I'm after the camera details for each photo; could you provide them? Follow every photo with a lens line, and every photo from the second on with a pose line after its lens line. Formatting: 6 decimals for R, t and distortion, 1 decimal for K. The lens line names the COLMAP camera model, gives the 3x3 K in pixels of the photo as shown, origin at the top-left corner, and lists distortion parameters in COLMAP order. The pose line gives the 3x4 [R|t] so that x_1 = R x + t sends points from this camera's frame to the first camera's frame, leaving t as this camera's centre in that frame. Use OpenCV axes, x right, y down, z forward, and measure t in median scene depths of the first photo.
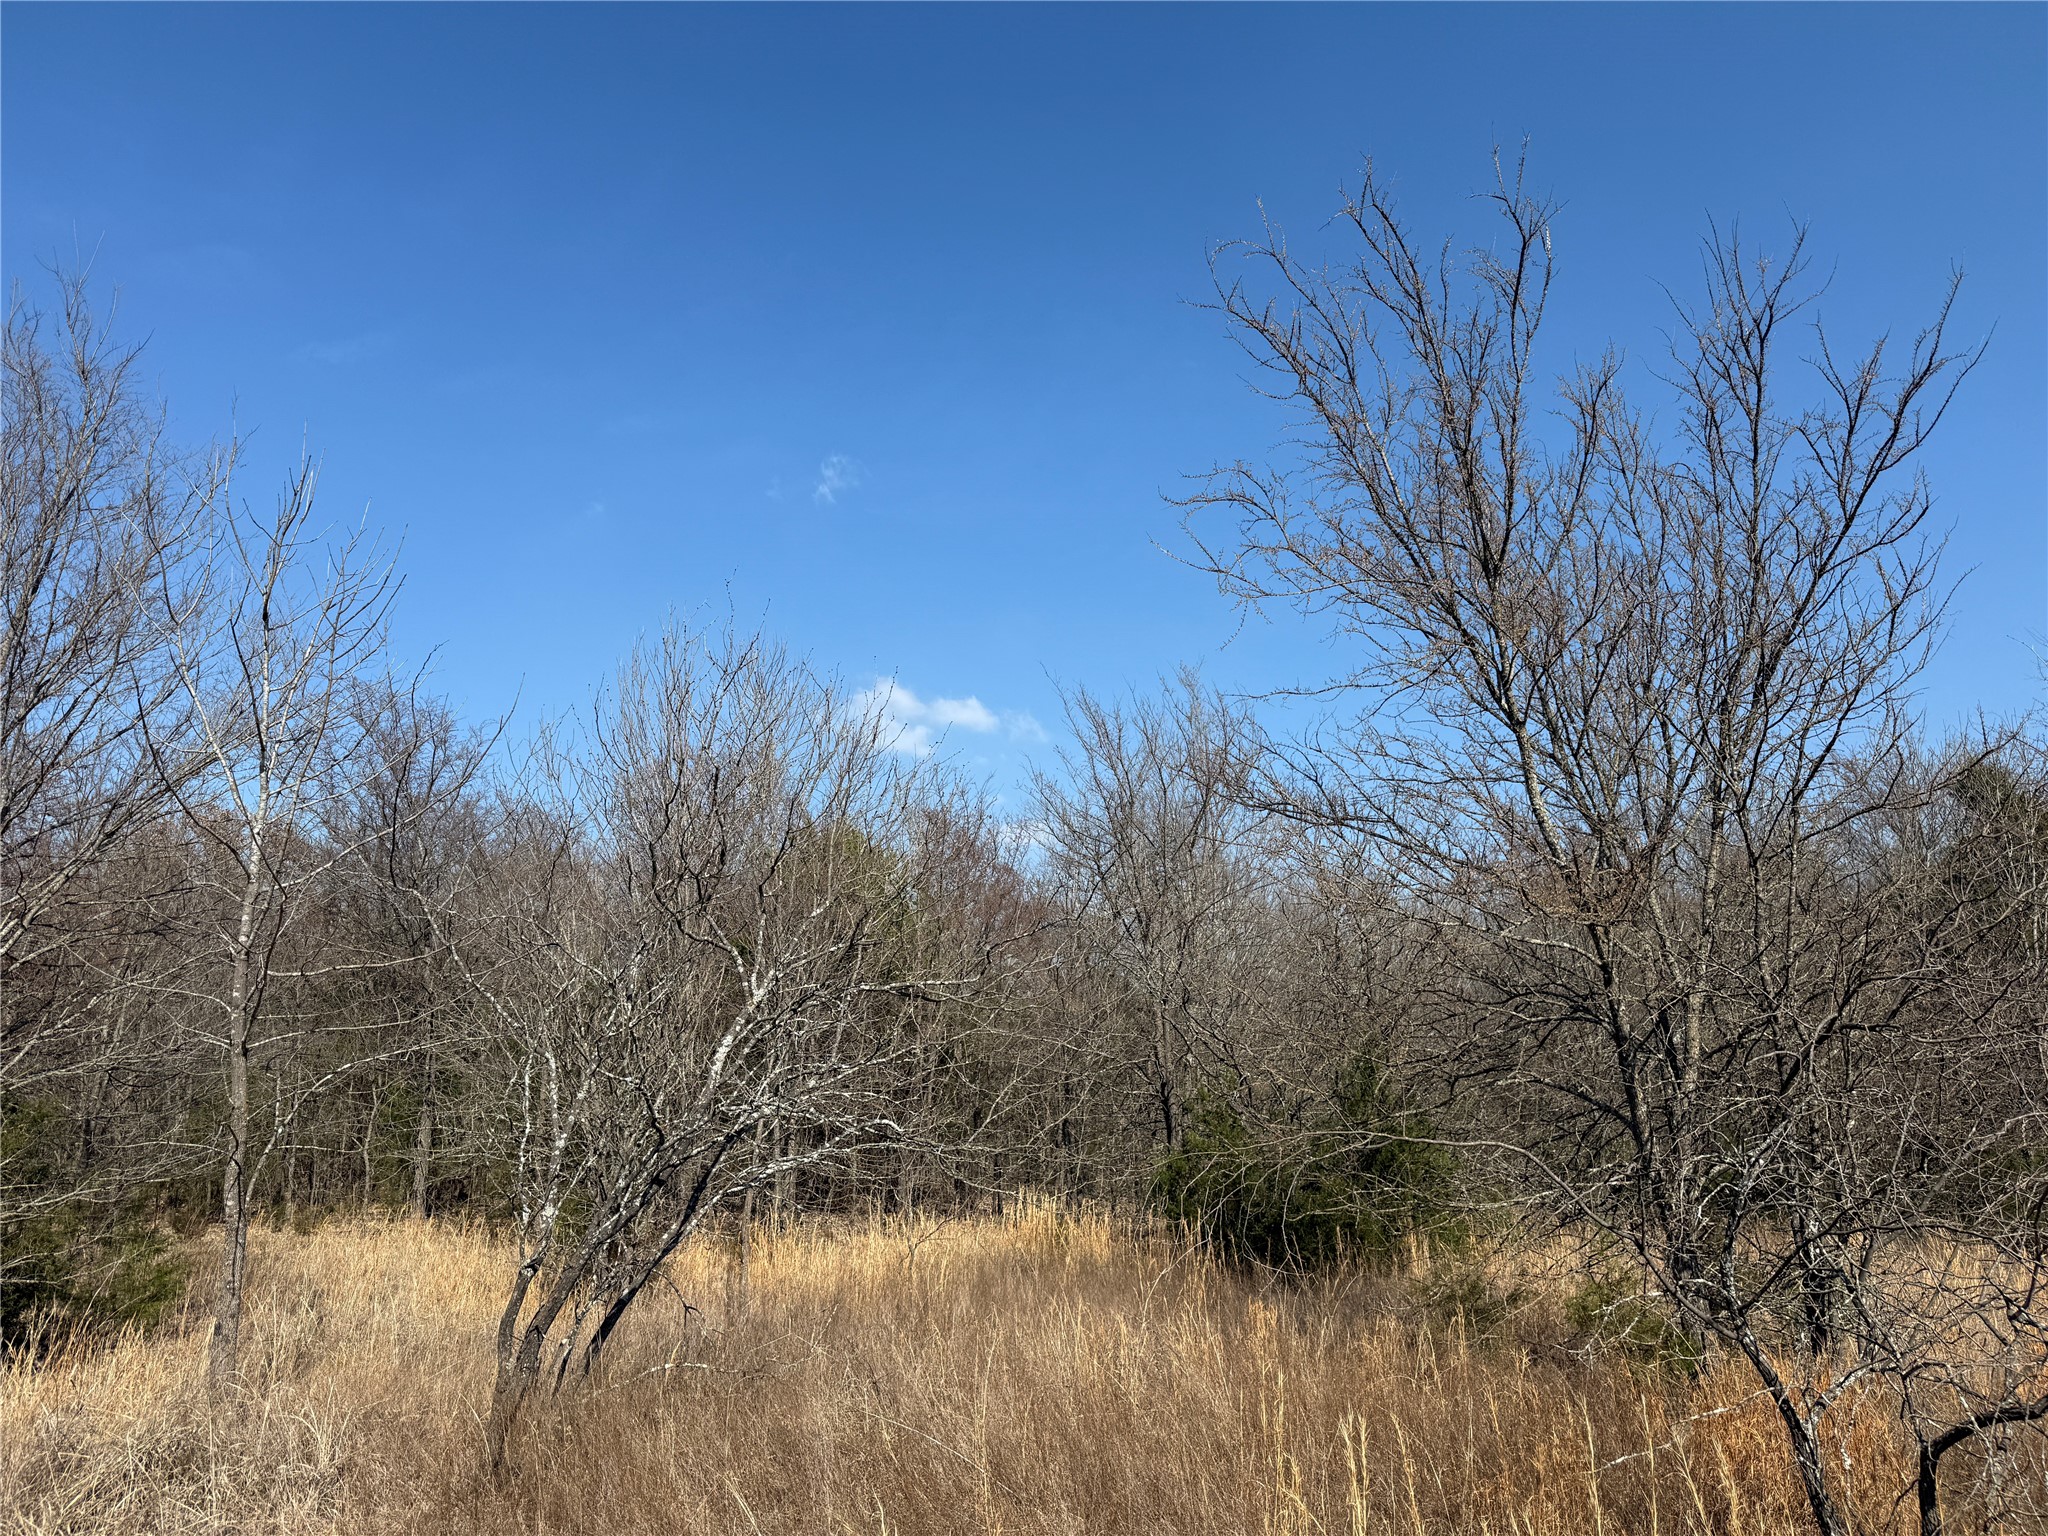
lens RADIAL K [[1457.5, 0, 1010.2], [0, 1457.5, 786.9], [0, 0, 1]] dist [0.040061, -0.037080]
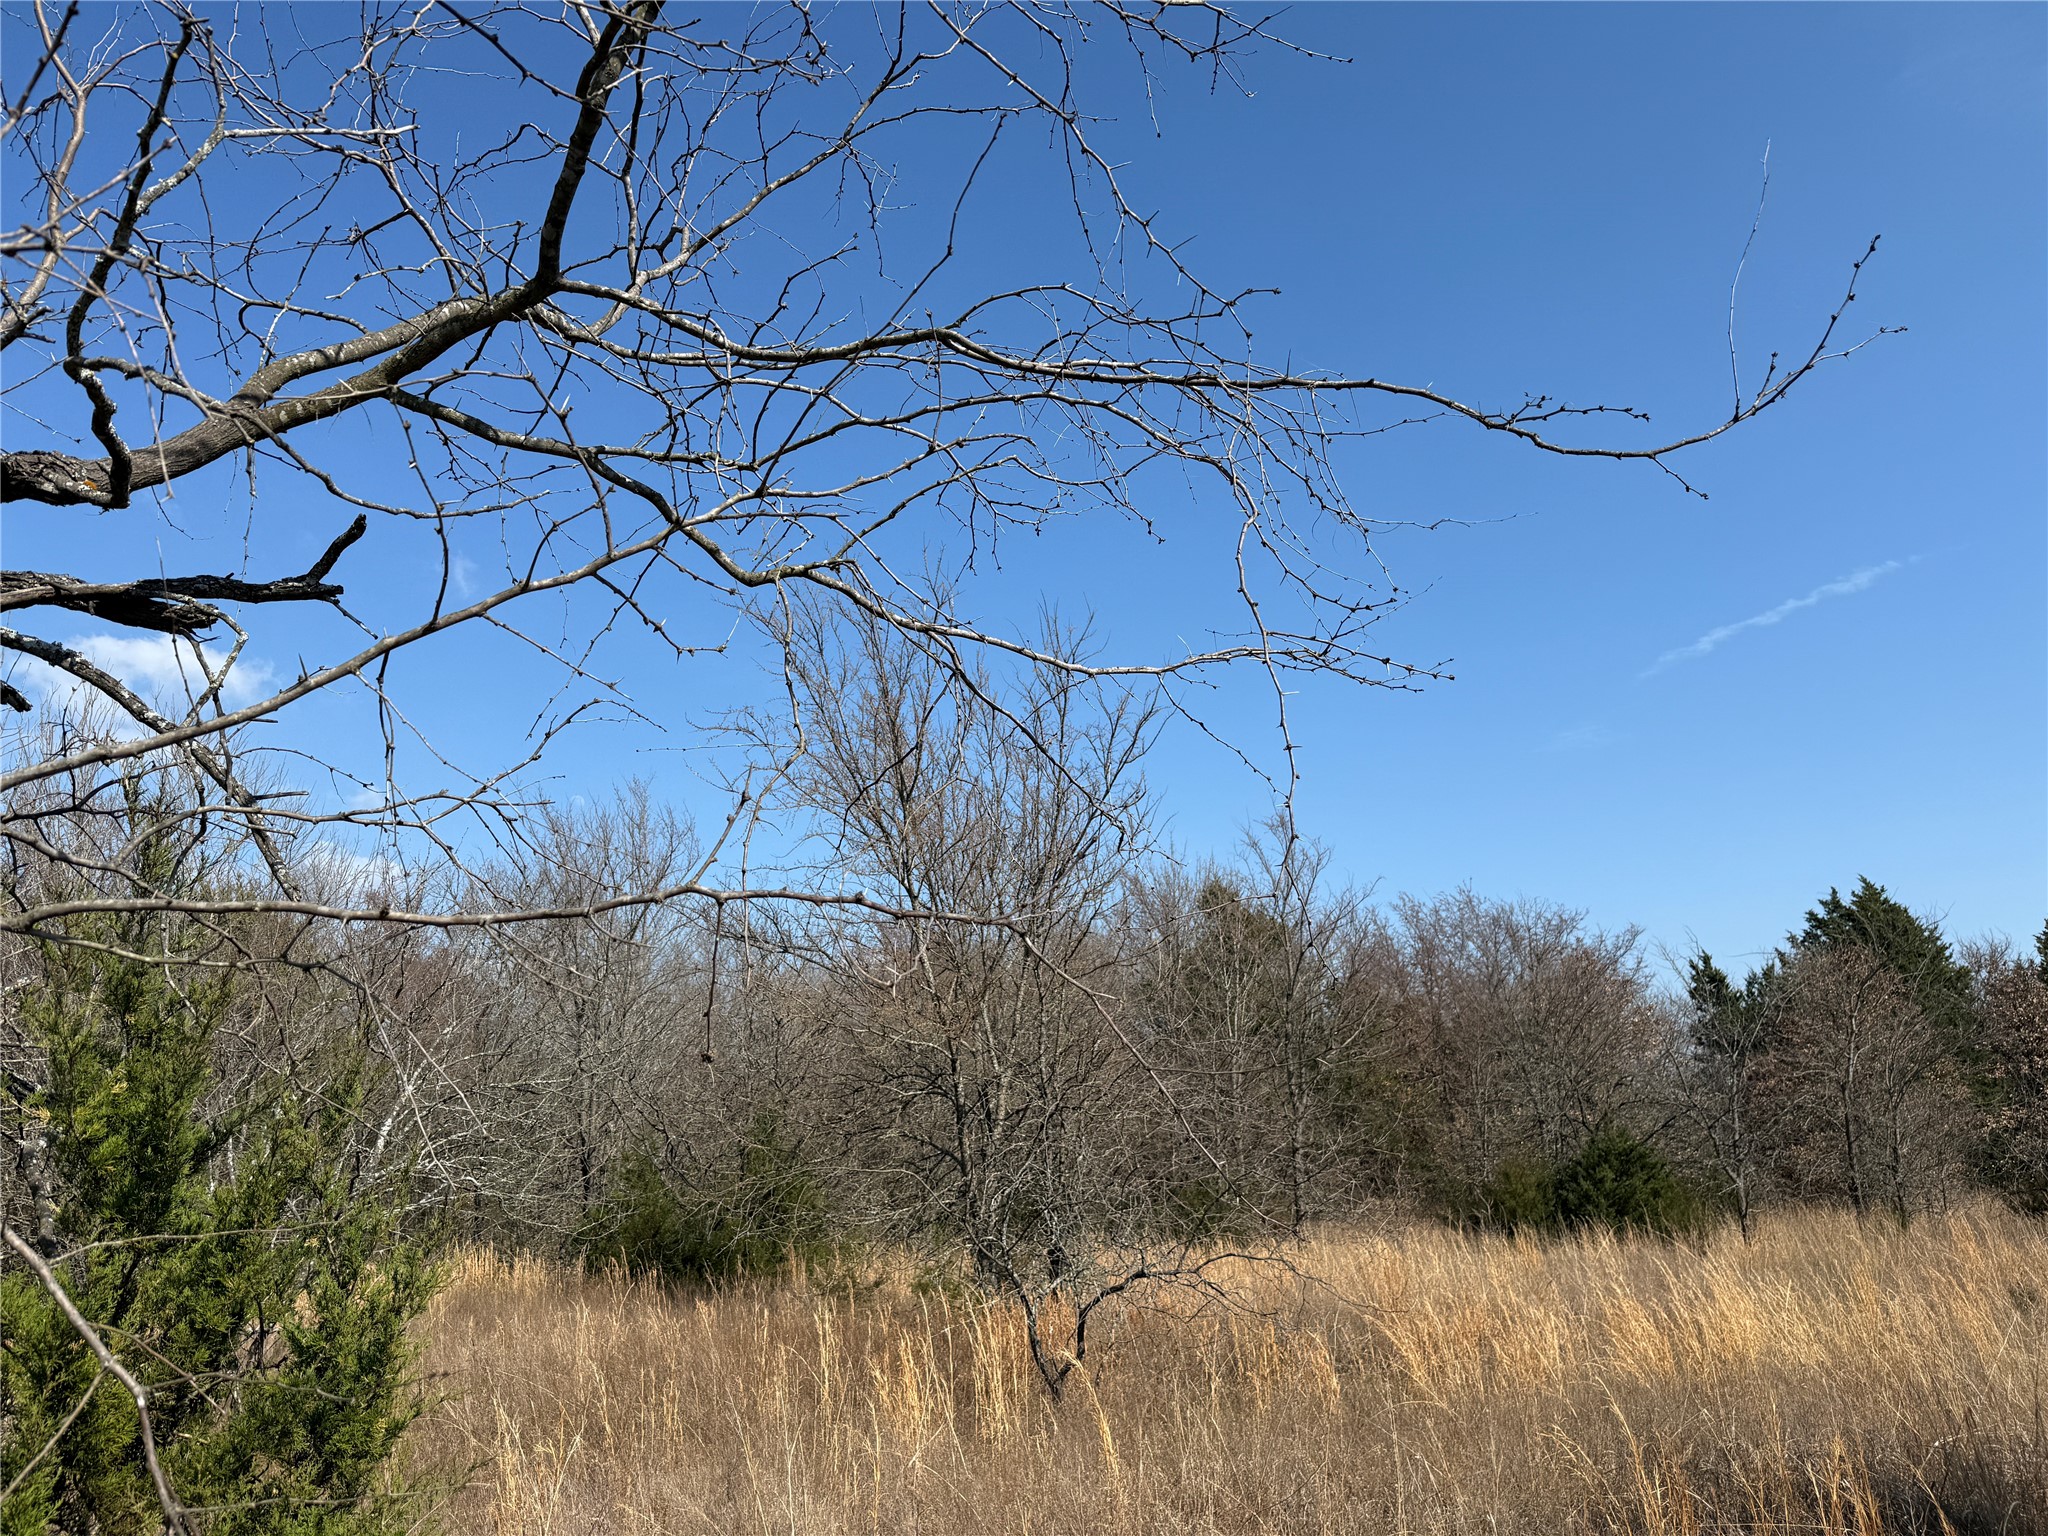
lens RADIAL K [[1457.5, 0, 1026.2], [0, 1457.5, 758.7], [0, 0, 1]] dist [0.040061, -0.037080]
pose [[0.902991, 0.089774, 0.420175, -0.194314], [-0.069548, 0.995572, -0.063248, -0.097844], [-0.423993, 0.027890, 0.905236, -0.422342]]
